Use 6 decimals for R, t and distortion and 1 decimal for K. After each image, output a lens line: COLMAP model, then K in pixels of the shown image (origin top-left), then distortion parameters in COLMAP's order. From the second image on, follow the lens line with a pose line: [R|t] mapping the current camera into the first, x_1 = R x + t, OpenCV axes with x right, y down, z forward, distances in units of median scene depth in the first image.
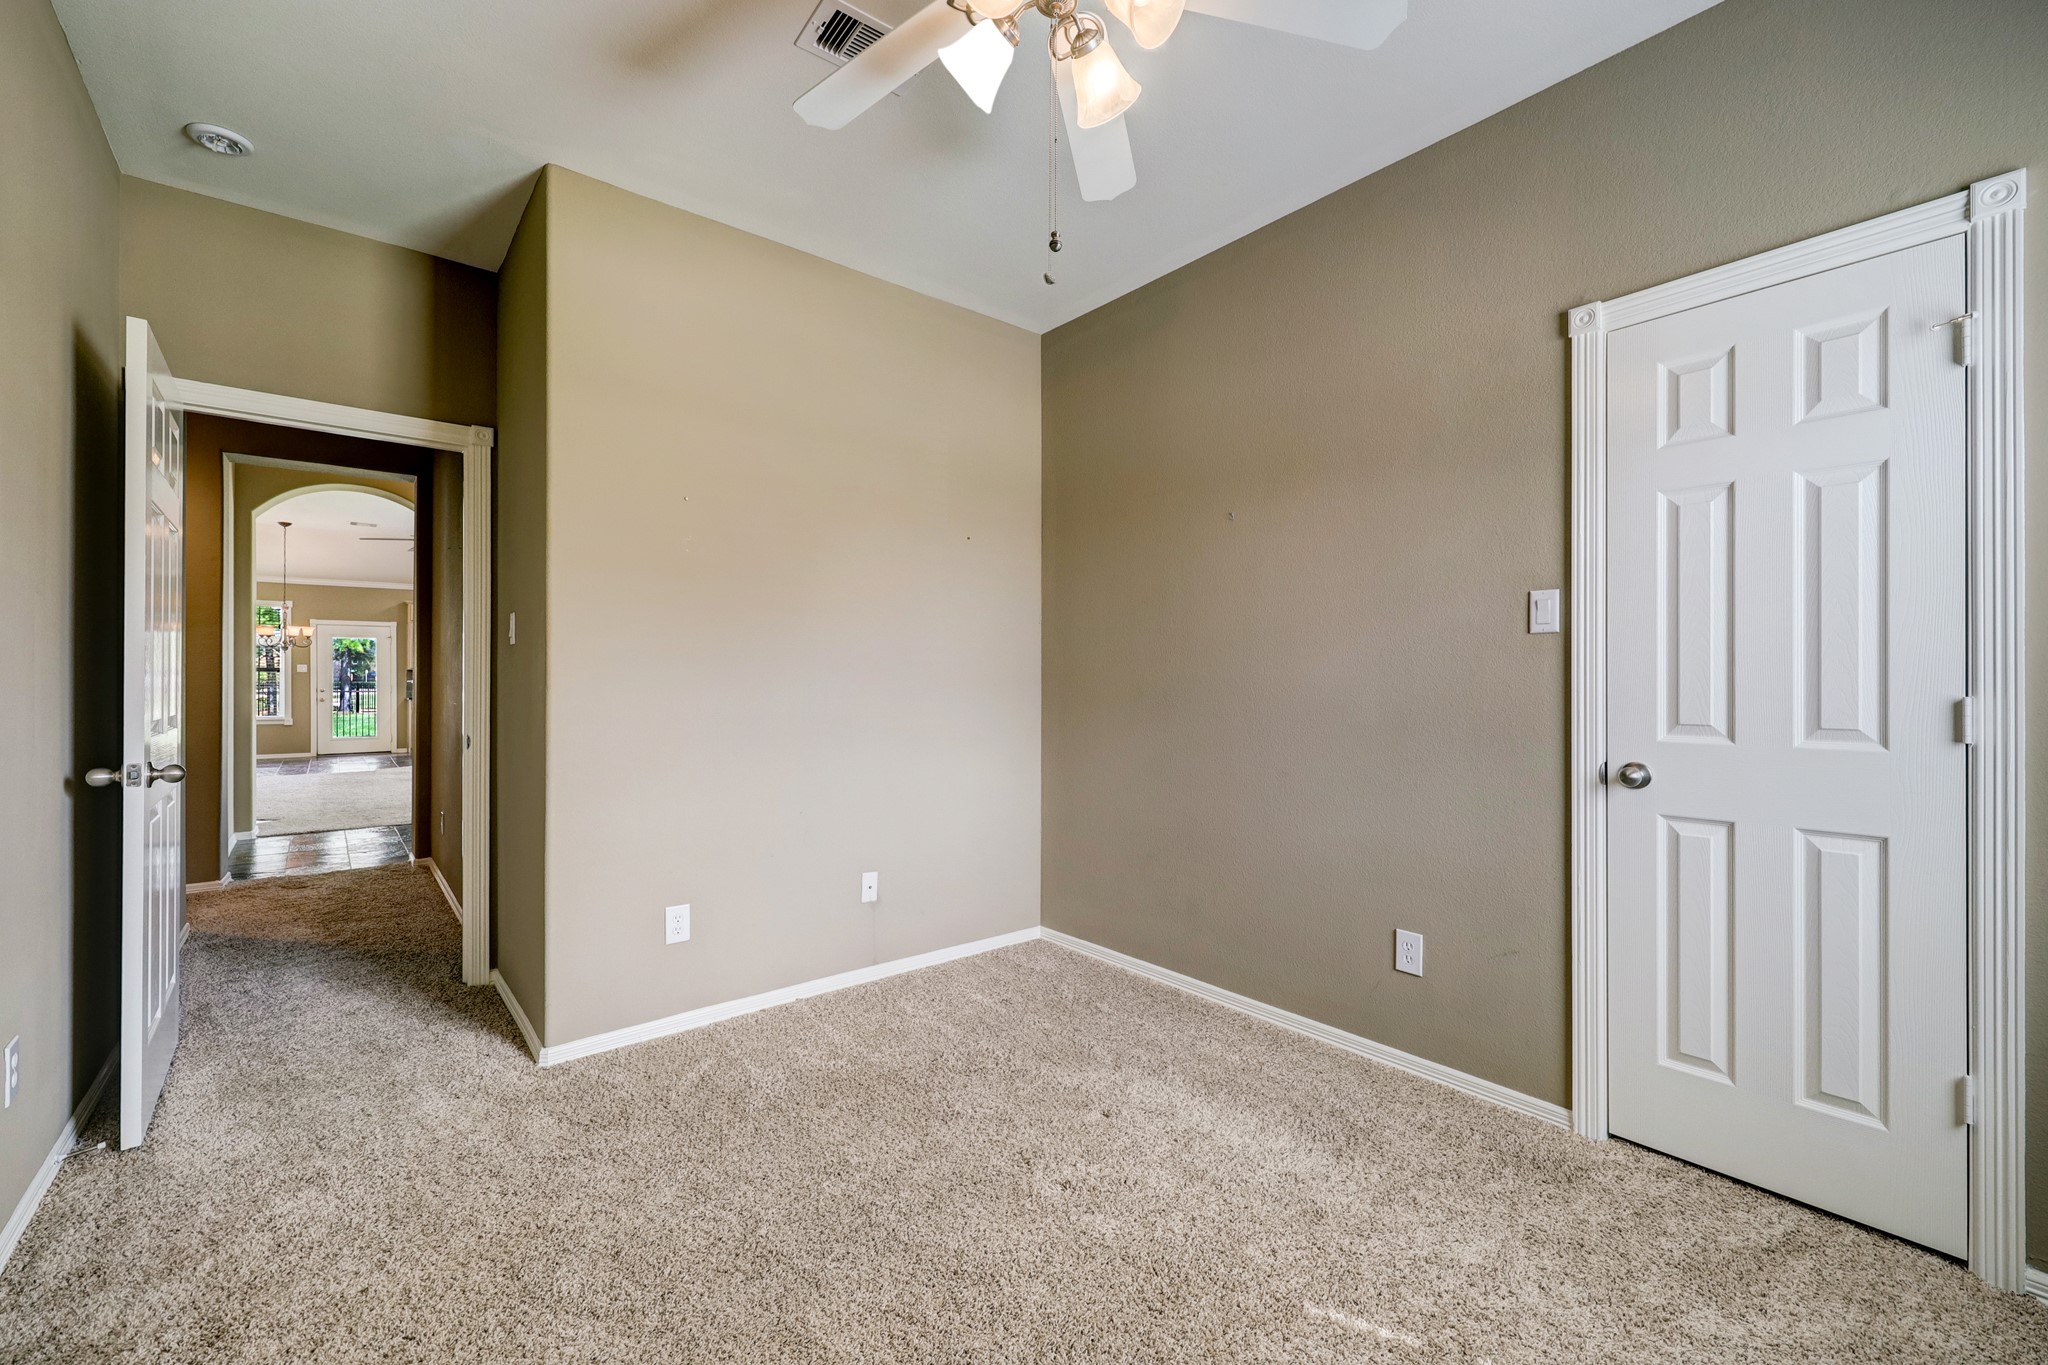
lens RADIAL K [[842.0, 0, 1024.0], [0, 842.0, 682.5], [0, 0, 1]] dist [-0.001291, -0.000149]
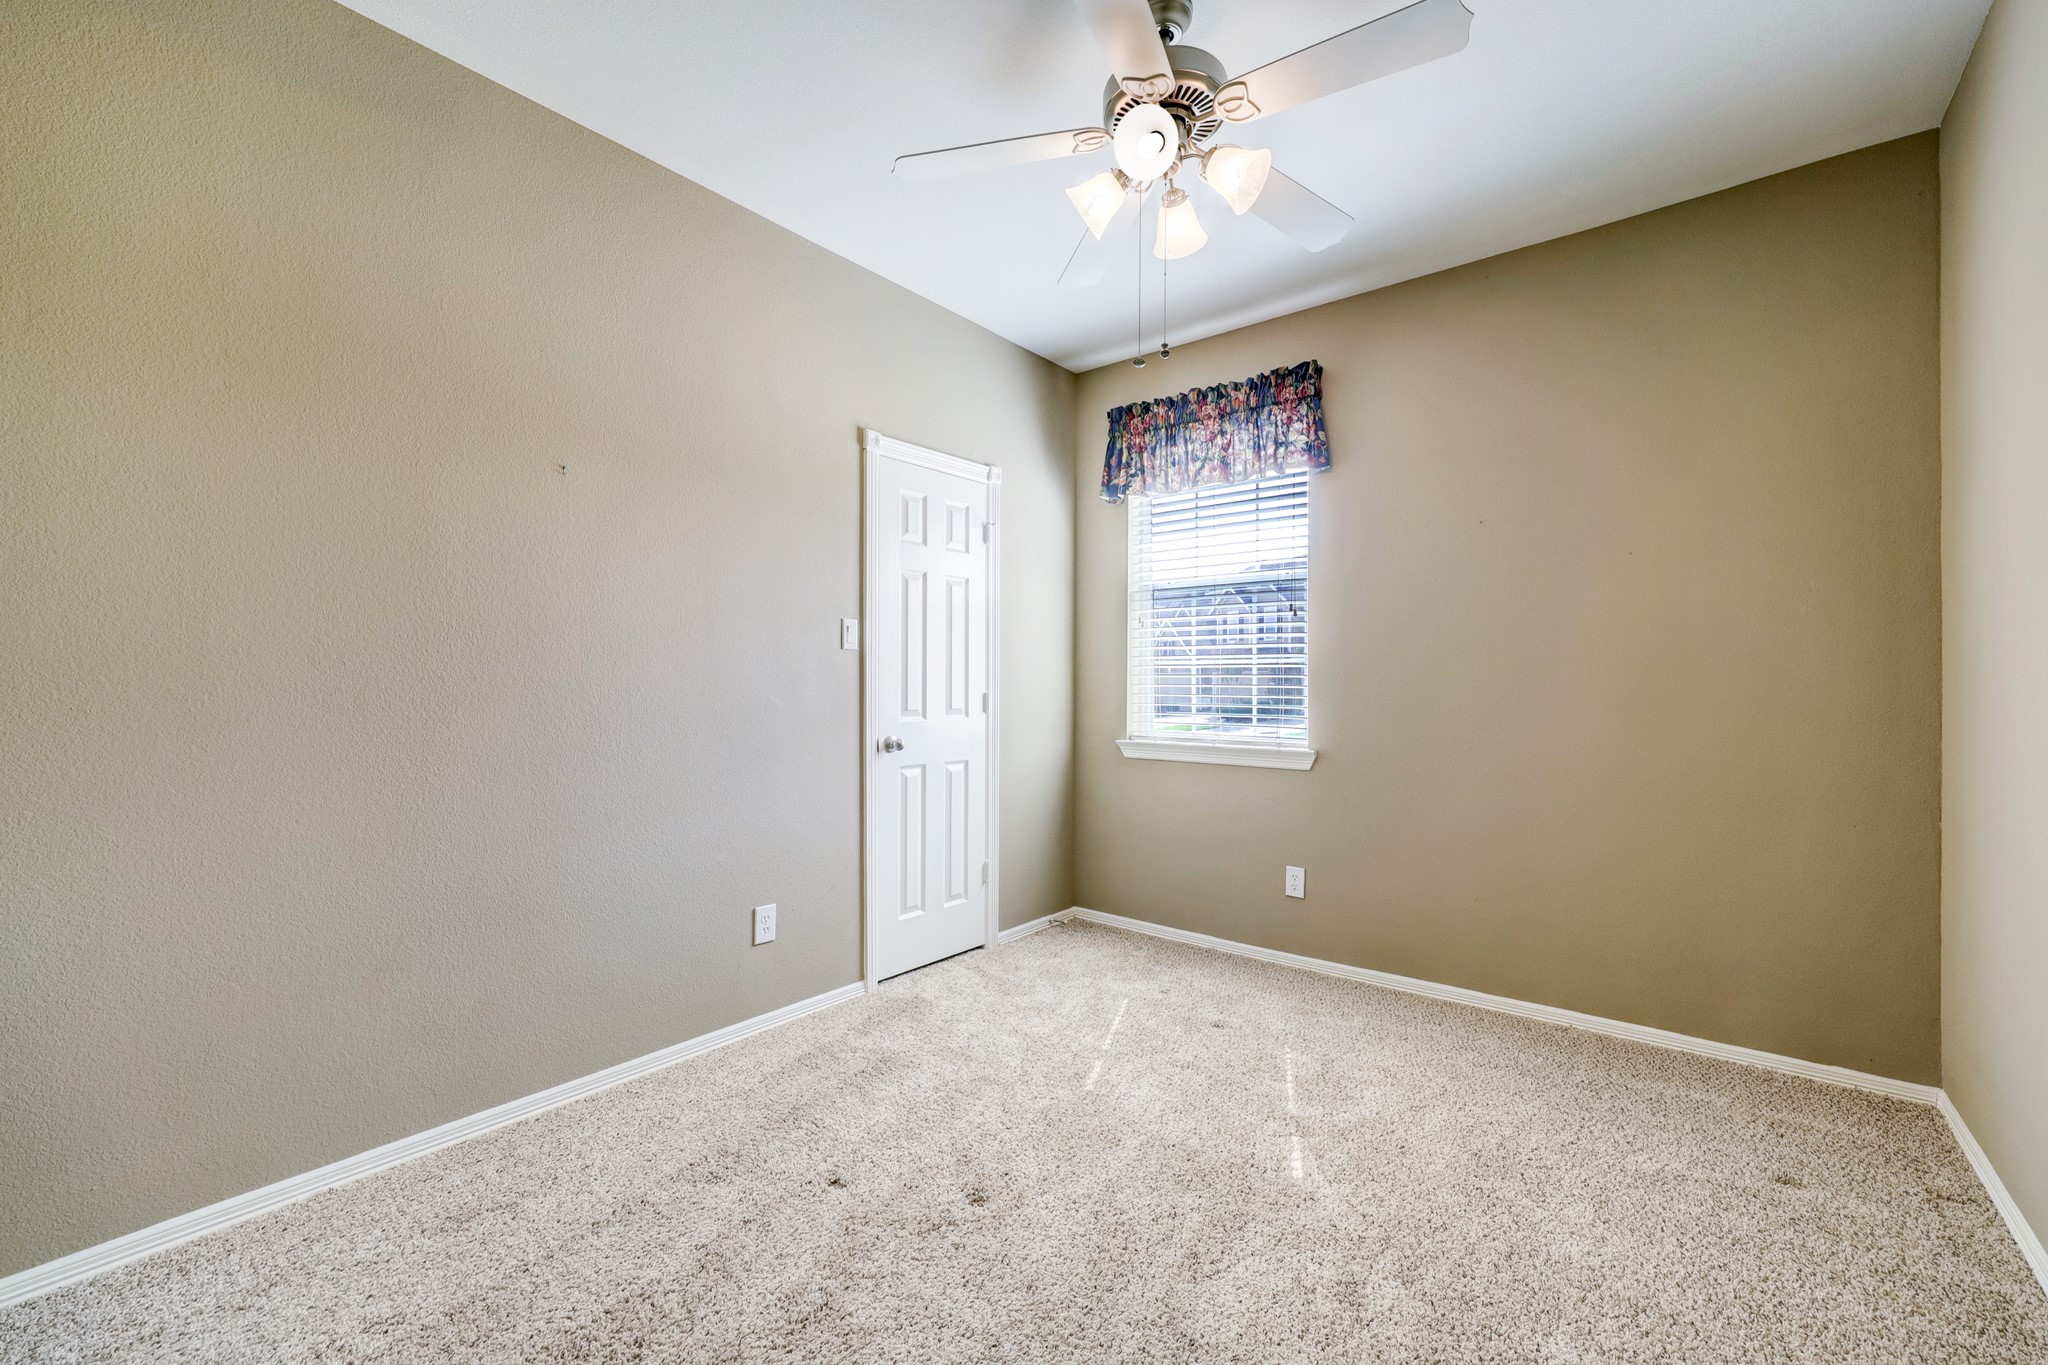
lens RADIAL K [[842.0, 0, 1024.0], [0, 842.0, 682.5], [0, 0, 1]] dist [-0.001291, -0.000149]
pose [[-0.208106, 0.004524, 0.978096, -0.856806], [0.002289, 0.999989, -0.004138, 0.002807], [-0.978104, 0.001378, -0.208114, 1.067312]]
